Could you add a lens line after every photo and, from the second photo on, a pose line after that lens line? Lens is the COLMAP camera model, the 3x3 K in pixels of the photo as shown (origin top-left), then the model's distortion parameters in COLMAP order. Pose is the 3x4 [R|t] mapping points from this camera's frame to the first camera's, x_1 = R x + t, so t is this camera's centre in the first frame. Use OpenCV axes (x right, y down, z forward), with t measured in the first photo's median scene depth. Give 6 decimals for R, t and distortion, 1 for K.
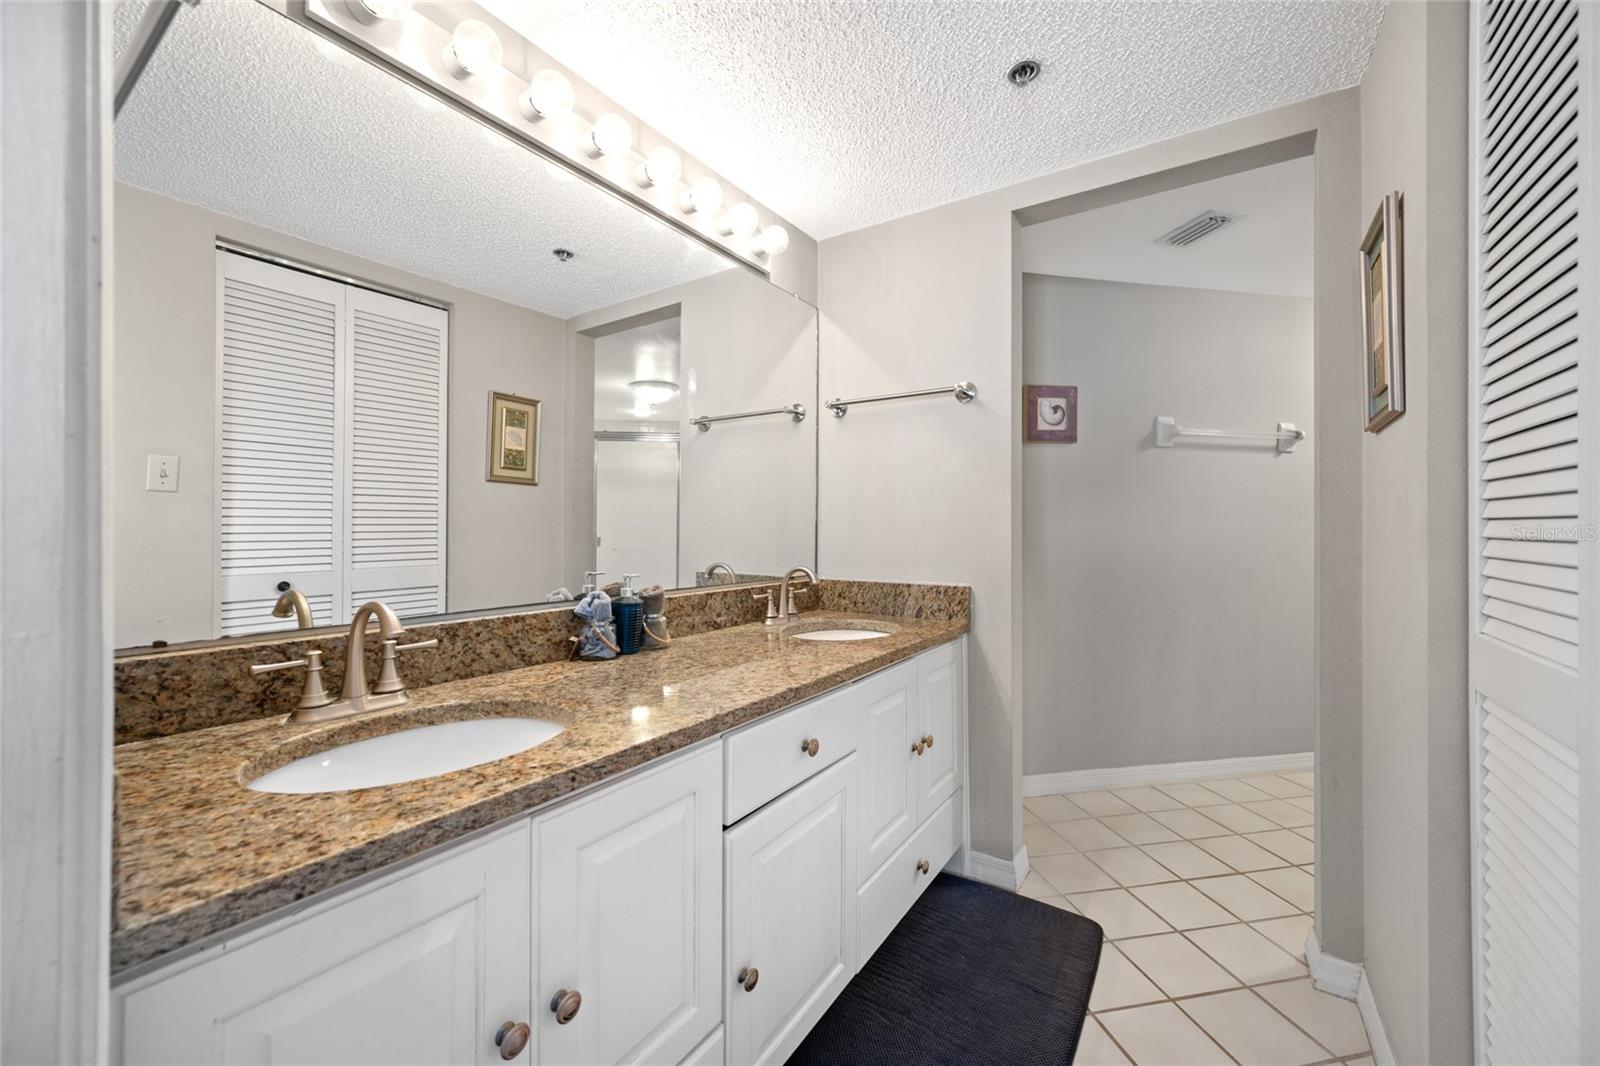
lens RADIAL K [[641.1, 0, 803.5], [0, 641.1, 525.1], [0, 0, 1]] dist [0.002512, 0.000107]
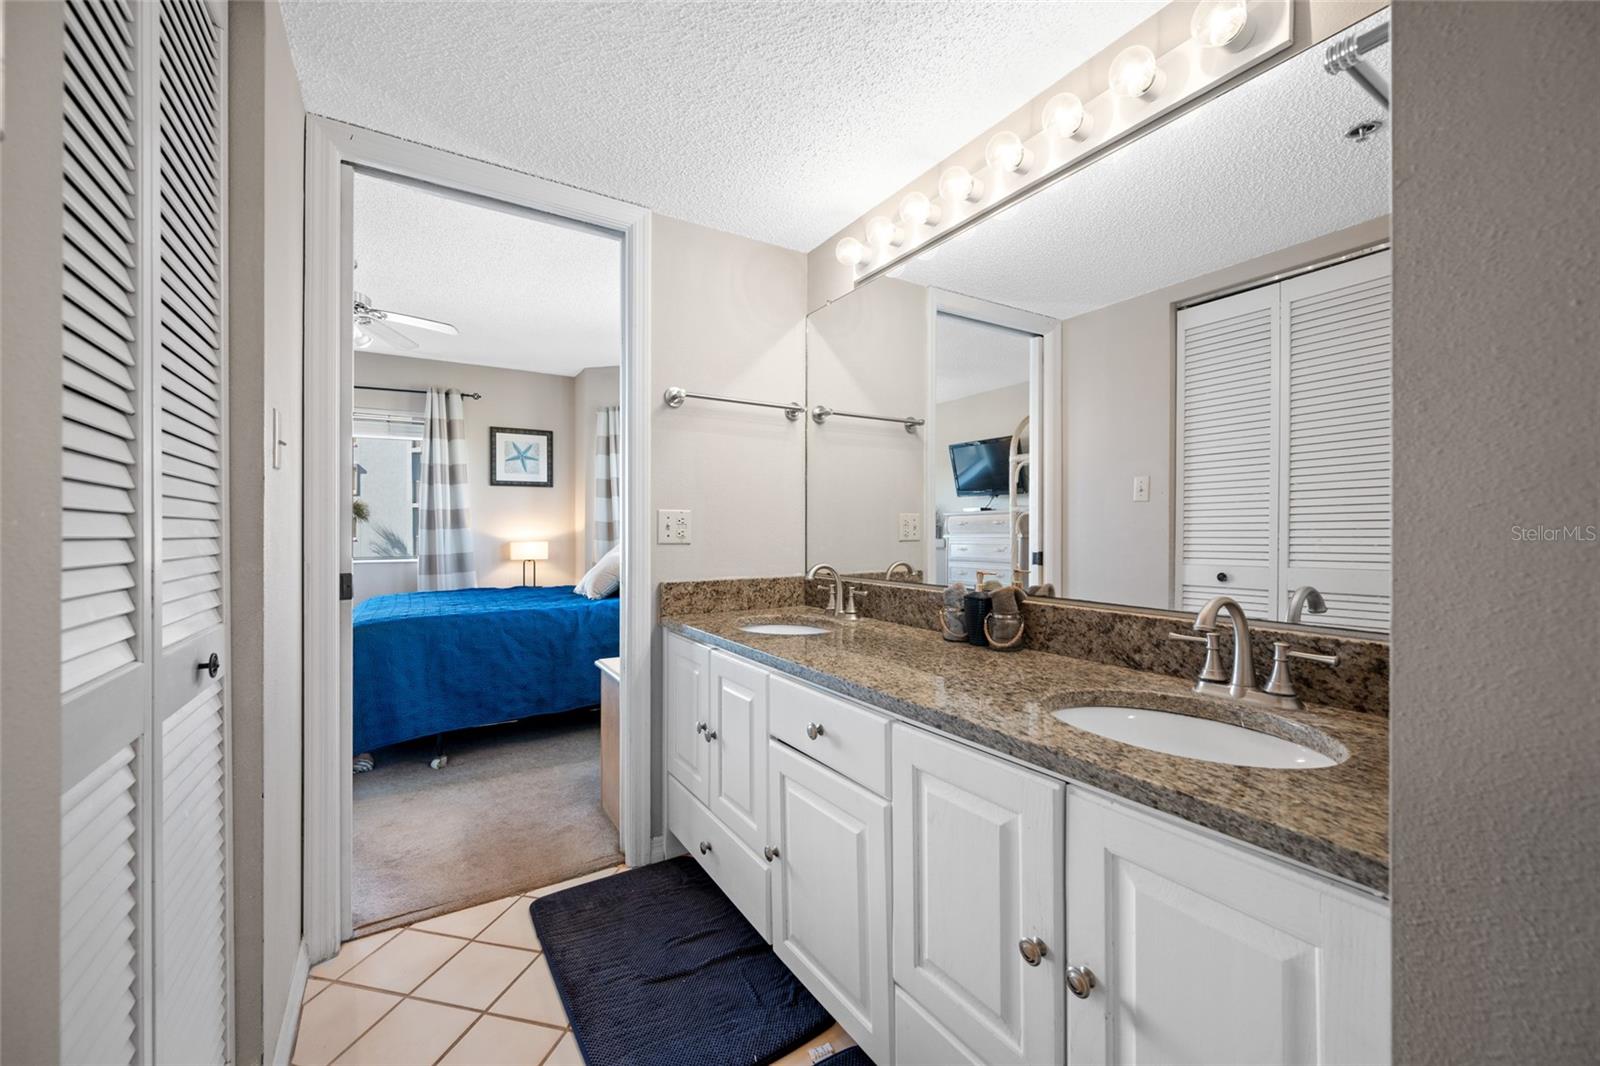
lens RADIAL K [[613.8, 0, 804.1], [0, 613.8, 535.8], [0, 0, 1]] dist [0.001808, 0.000154]
pose [[-0.394880, 0.012105, -0.918653, 0.605630], [0.007924, 0.999921, 0.009769, 0.006080], [0.918699, -0.003422, -0.394944, 0.897998]]
